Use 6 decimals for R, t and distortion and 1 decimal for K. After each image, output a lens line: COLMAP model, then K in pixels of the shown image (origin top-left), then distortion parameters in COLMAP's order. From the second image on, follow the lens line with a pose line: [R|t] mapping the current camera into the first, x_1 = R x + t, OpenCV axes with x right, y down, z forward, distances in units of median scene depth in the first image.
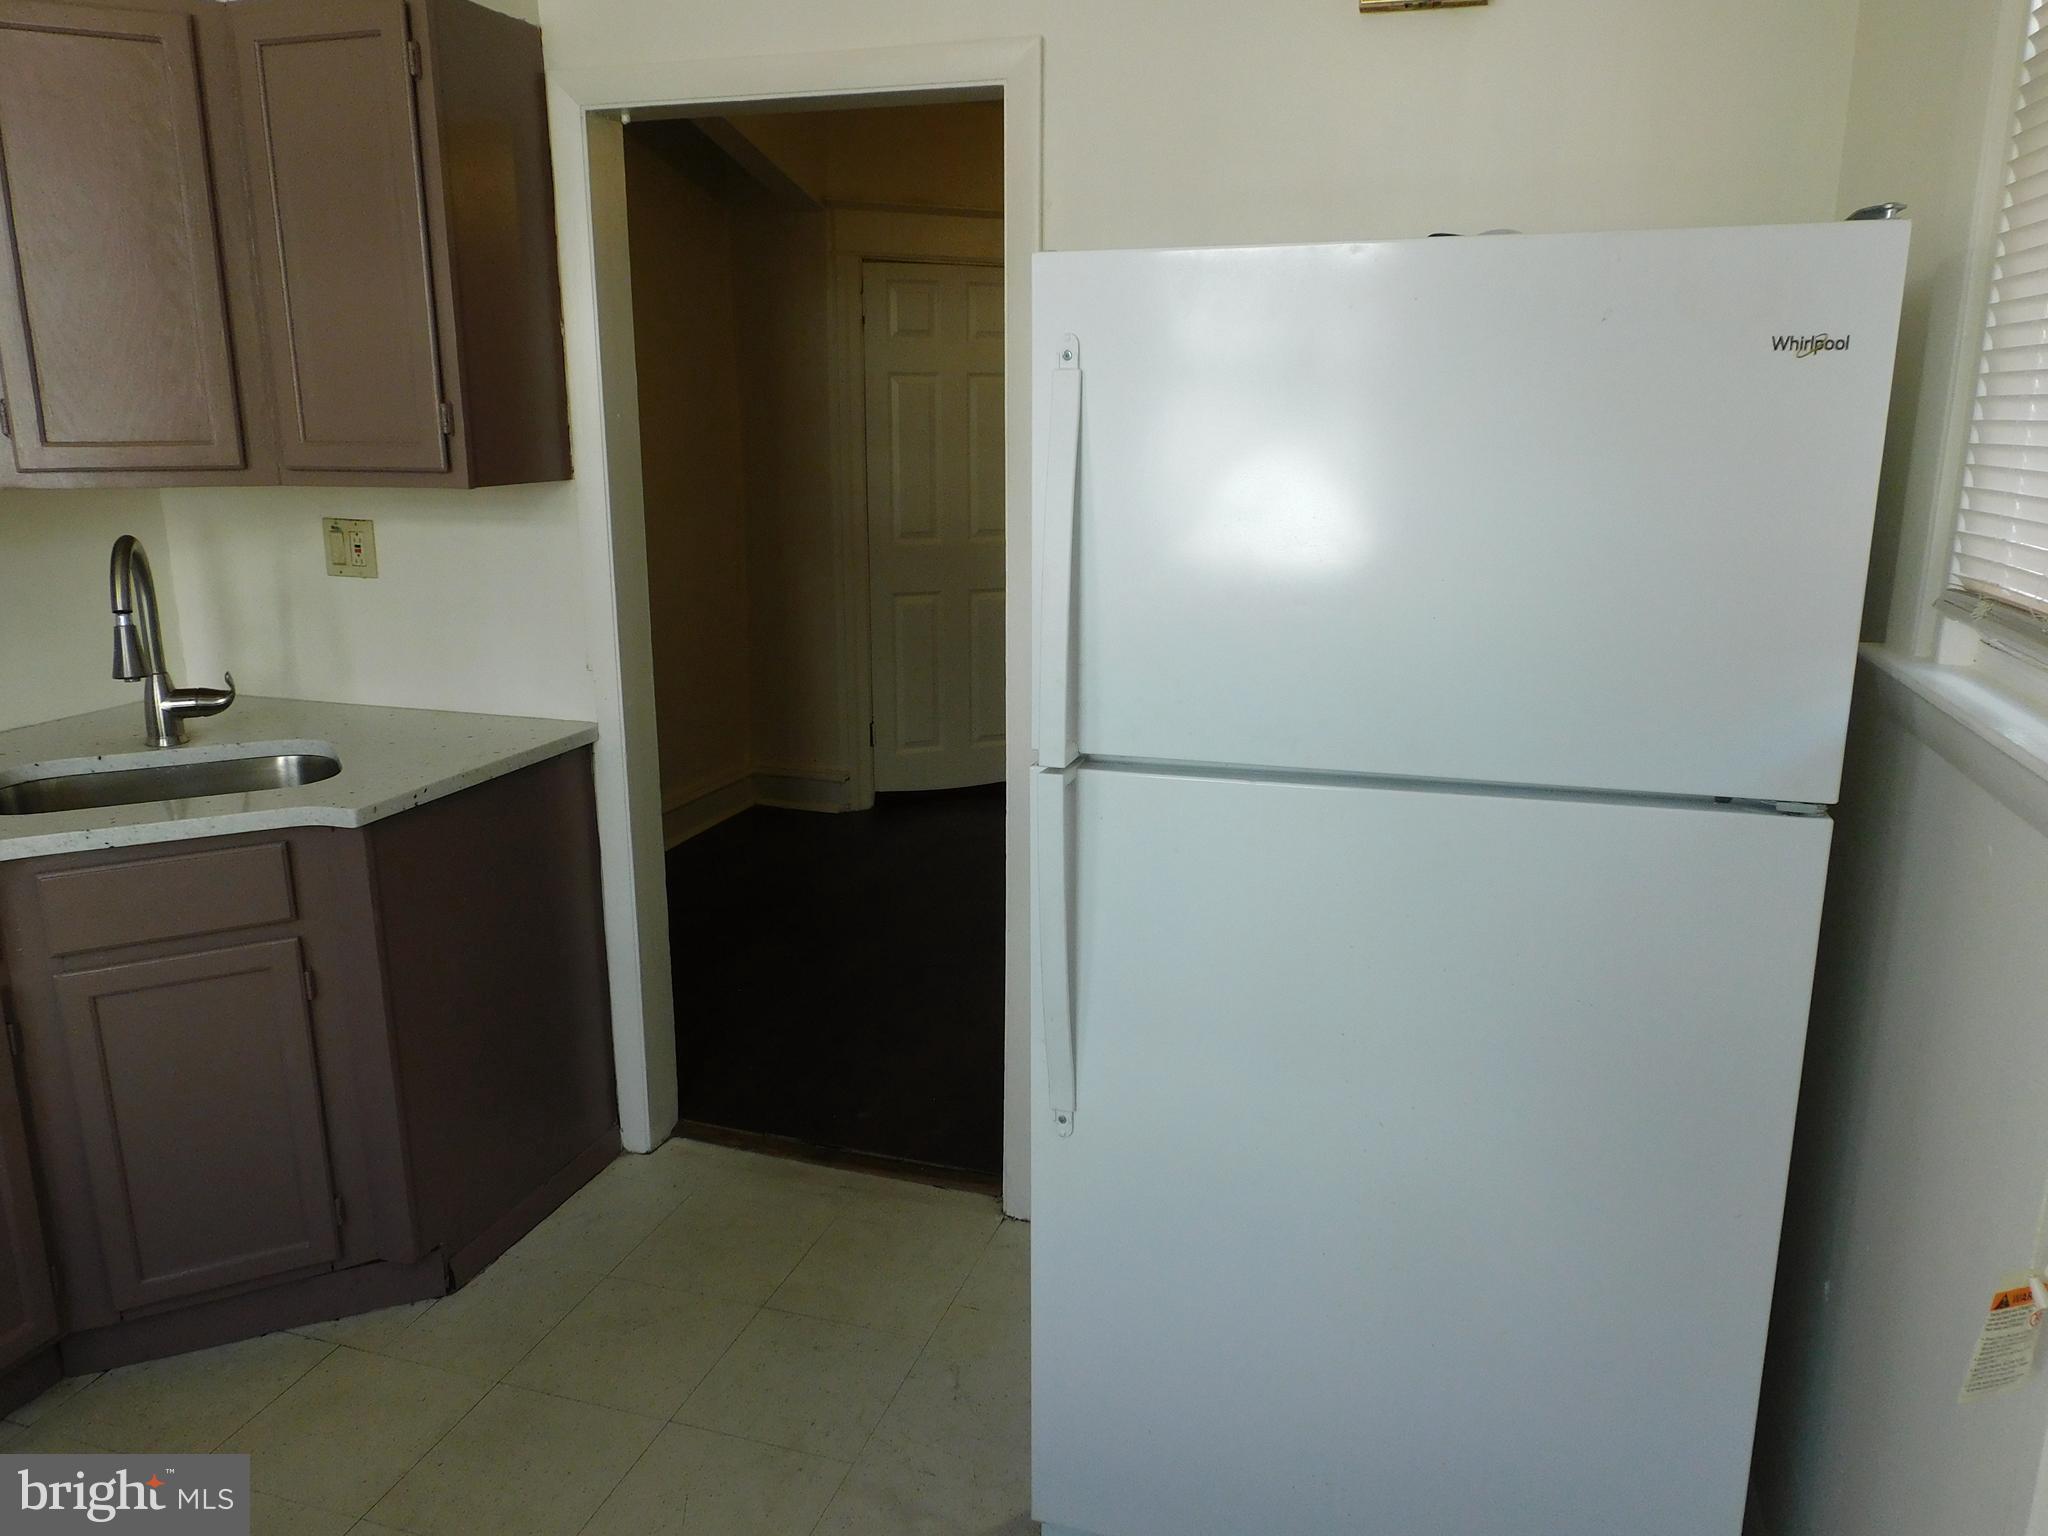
lens RADIAL K [[1442.0, 0, 1012.8], [0, 1442.0, 770.5], [0, 0, 1]] dist [-0.011390, -0.006092]
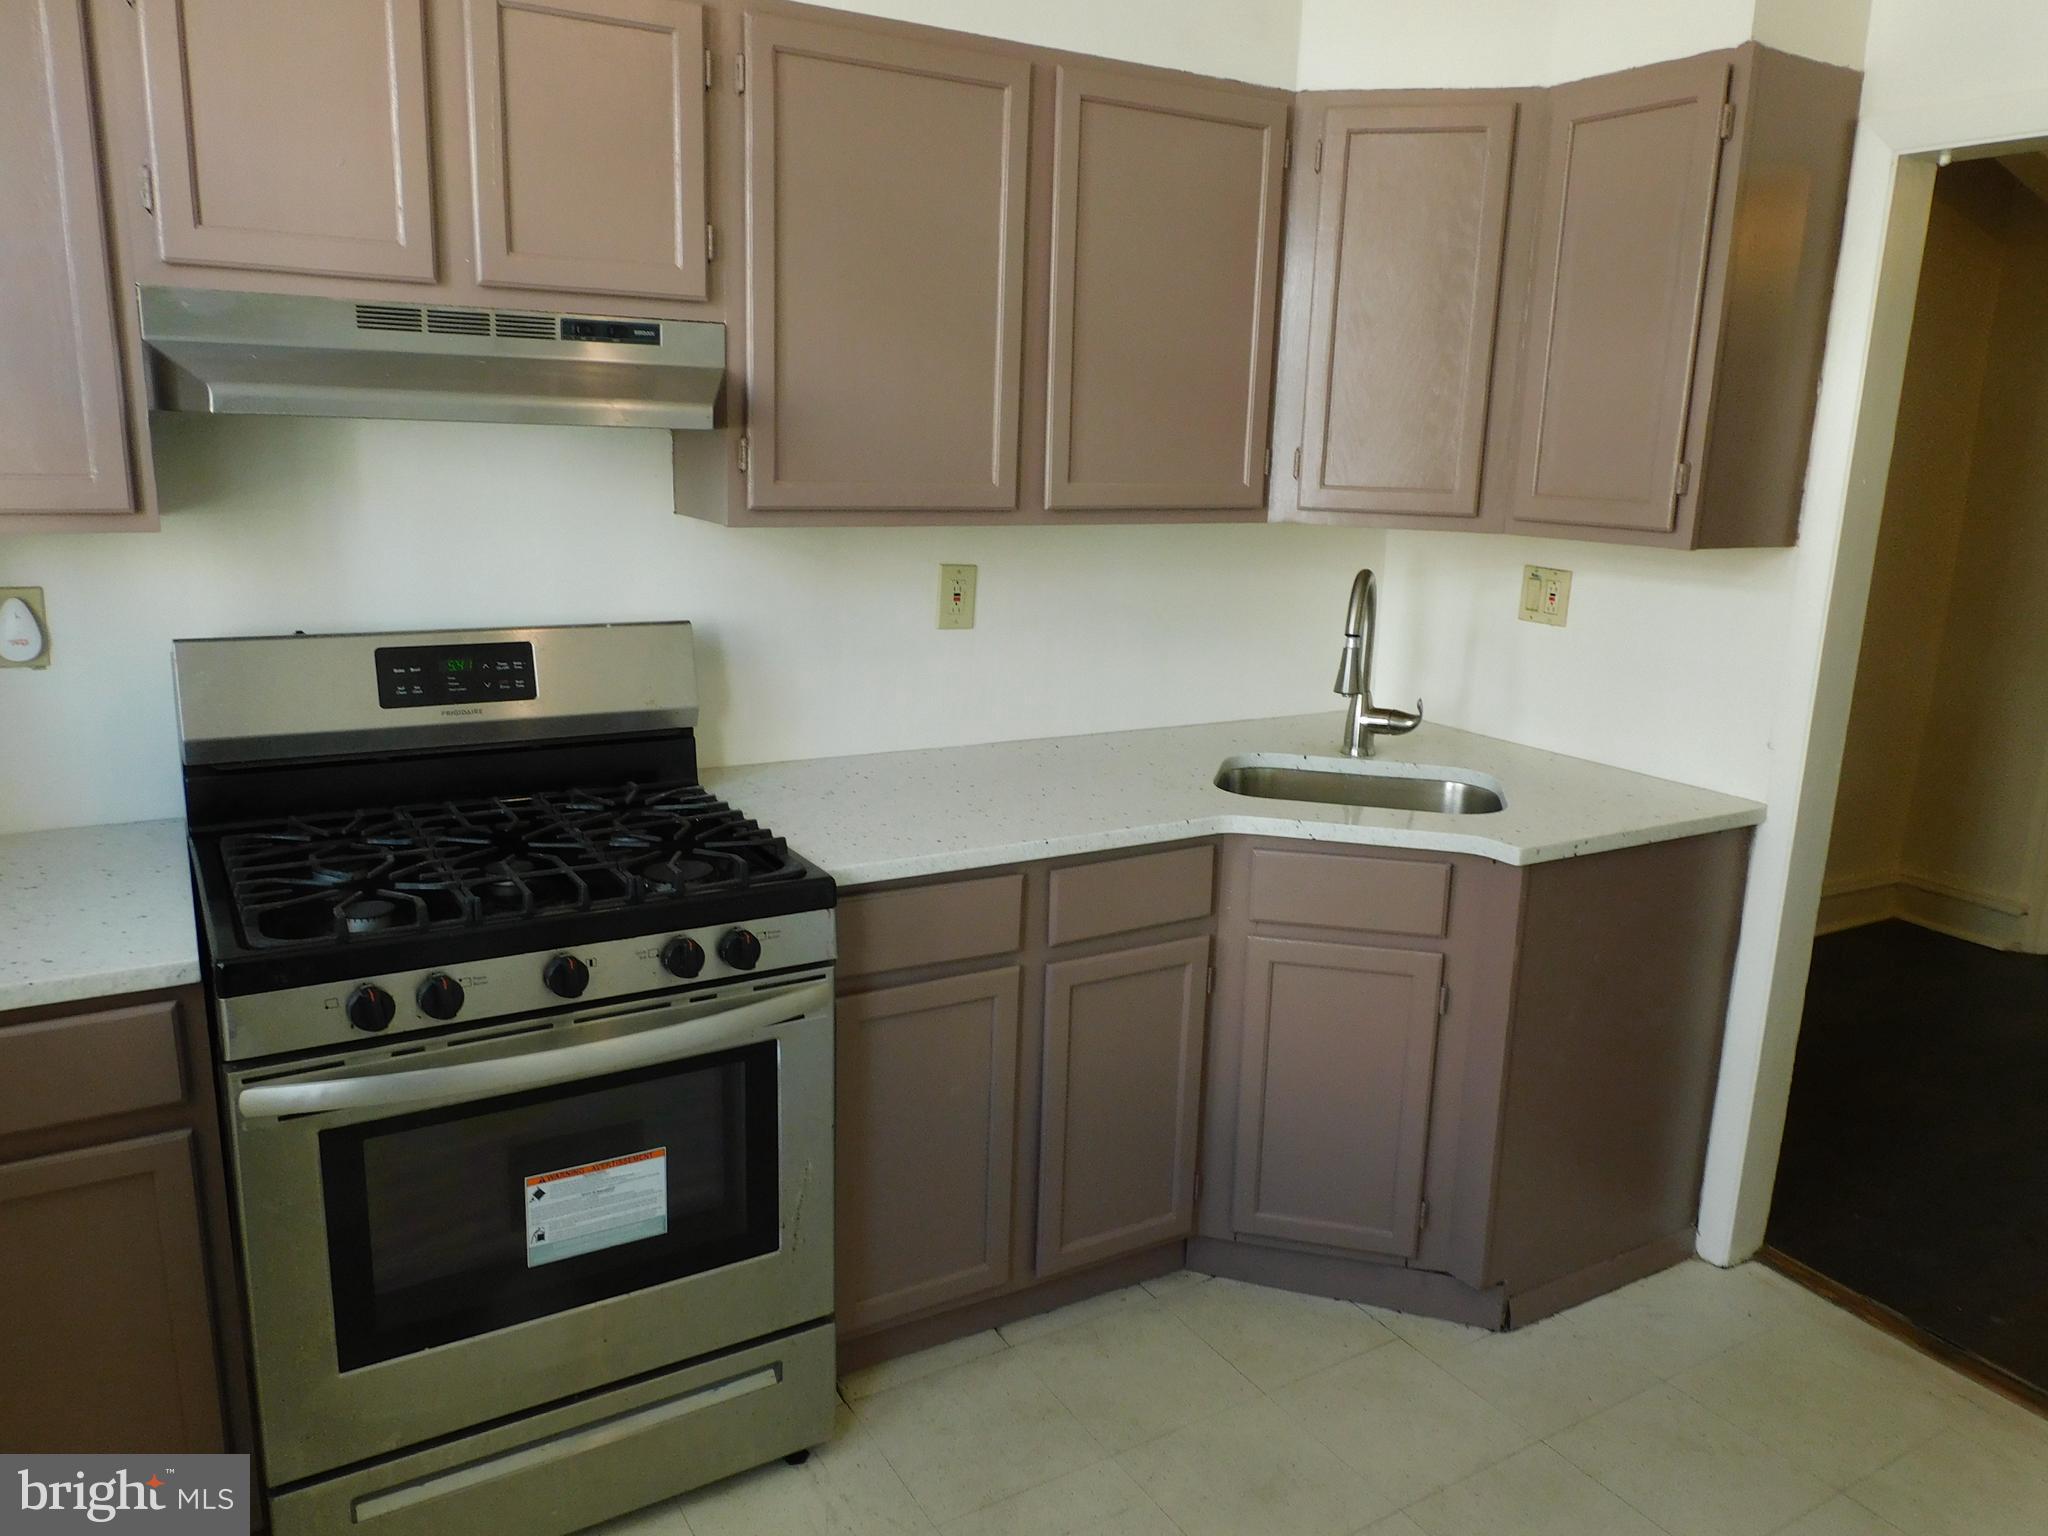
lens RADIAL K [[1442.0, 0, 1014.6], [0, 1442.0, 770.9], [0, 0, 1]] dist [-0.011390, -0.006092]
pose [[0.745180, 0.168733, -0.645164, -0.061870], [-0.185374, 0.981742, 0.042648, -0.004171], [0.640580, 0.087816, 0.762853, -0.032084]]
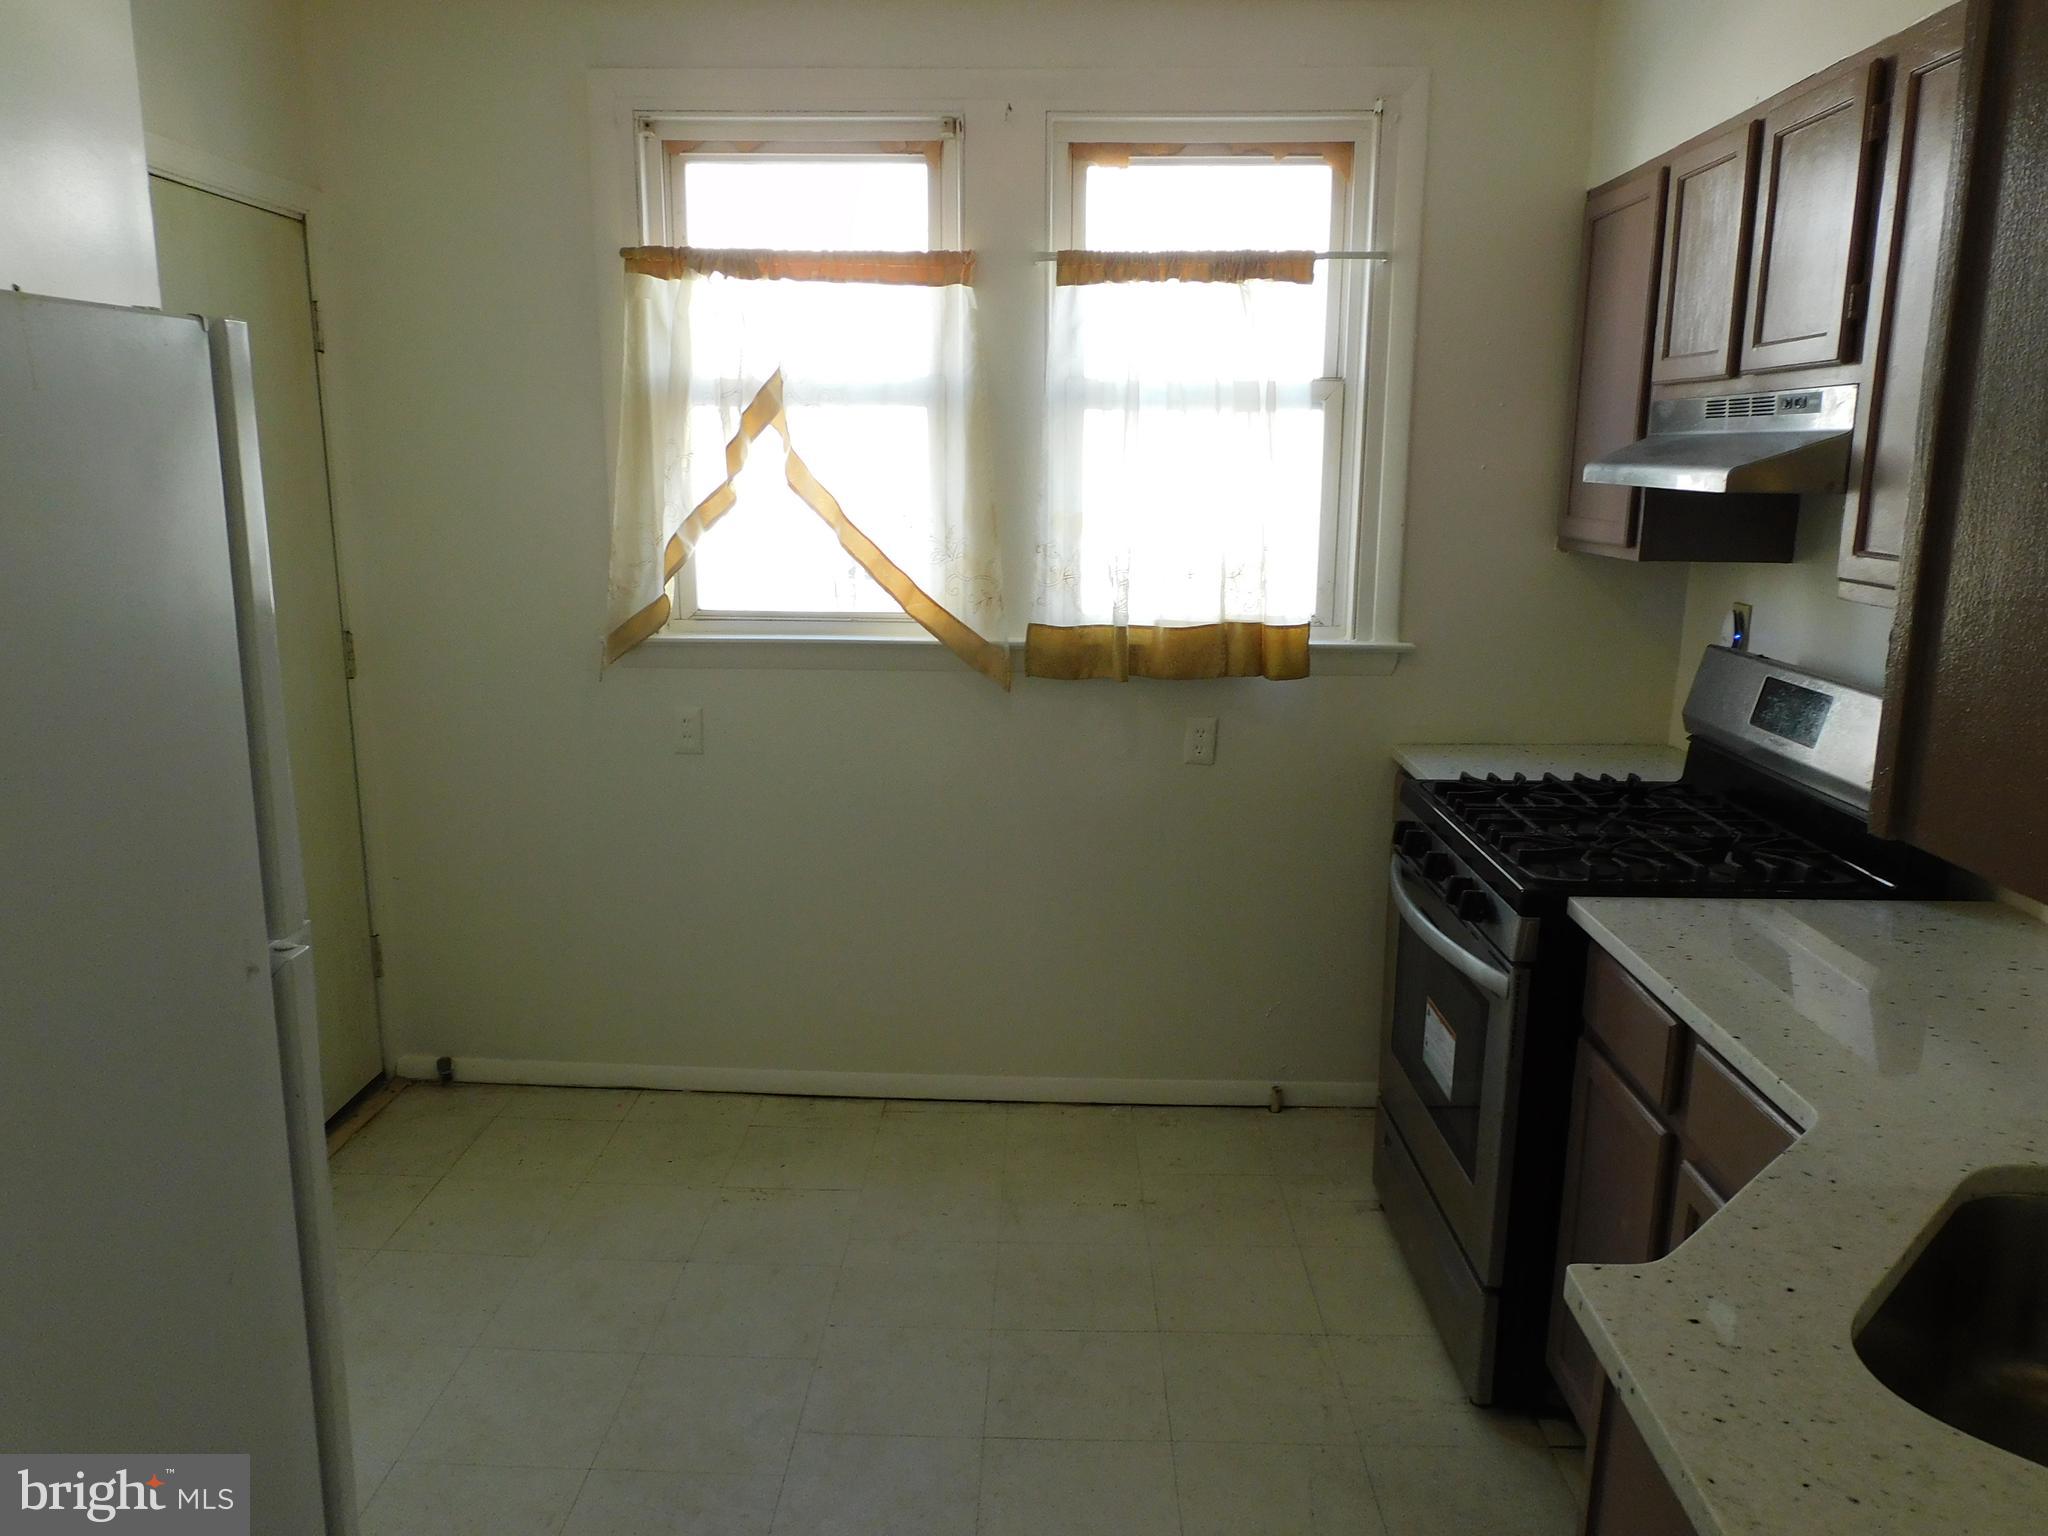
lens RADIAL K [[1442.0, 0, 1017.1], [0, 1442.0, 773.6], [0, 0, 1]] dist [-0.011390, -0.006092]
pose [[-0.957445, 0.040970, -0.285693, -0.096964], [-0.089419, 0.899058, 0.428600, -0.345890], [0.274415, 0.435907, -0.857135, 1.315148]]
